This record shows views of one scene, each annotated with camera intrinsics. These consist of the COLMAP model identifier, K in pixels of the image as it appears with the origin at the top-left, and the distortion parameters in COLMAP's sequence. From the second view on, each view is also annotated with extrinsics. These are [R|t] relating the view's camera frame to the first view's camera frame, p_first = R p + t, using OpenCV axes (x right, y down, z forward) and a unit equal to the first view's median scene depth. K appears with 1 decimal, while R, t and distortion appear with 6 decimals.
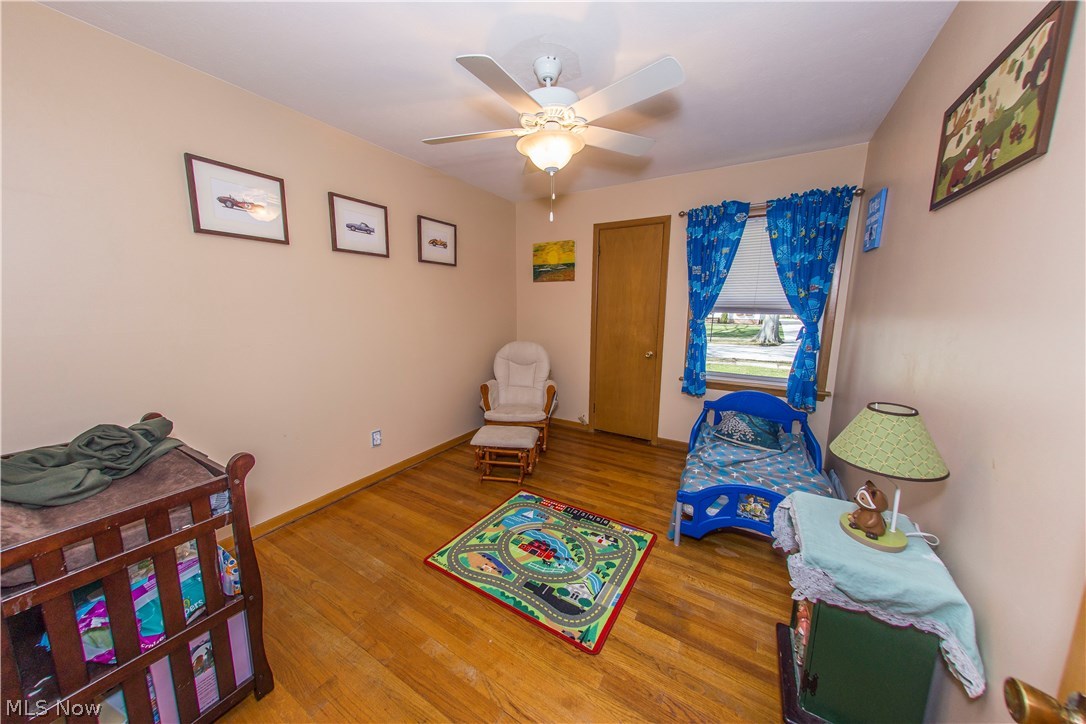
lens RADIAL K [[365.4, 0, 546.4], [0, 365.4, 363.0], [0, 0, 1]] dist [0.009235, -0.000237]
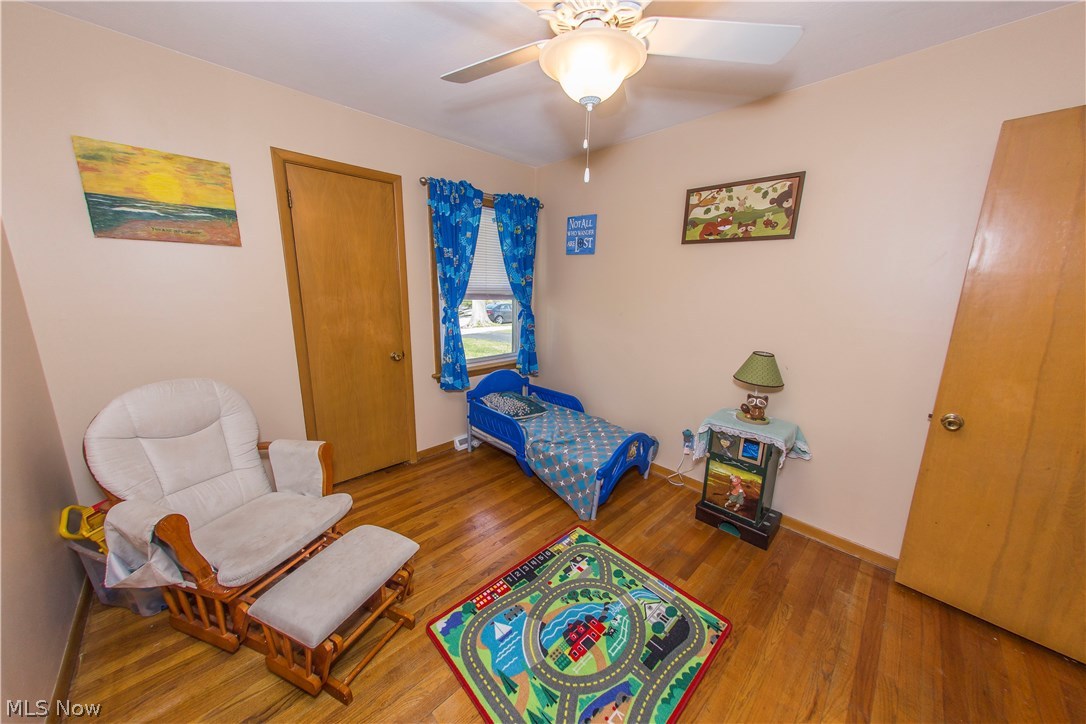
lens RADIAL K [[365.4, 0, 546.4], [0, 365.4, 363.0], [0, 0, 1]] dist [0.009235, -0.000237]
pose [[0.250725, -0.206053, 0.945875, -0.504526], [0.135850, 0.974905, 0.176367, -0.138845], [-0.958479, 0.084277, 0.272425, 0.656042]]
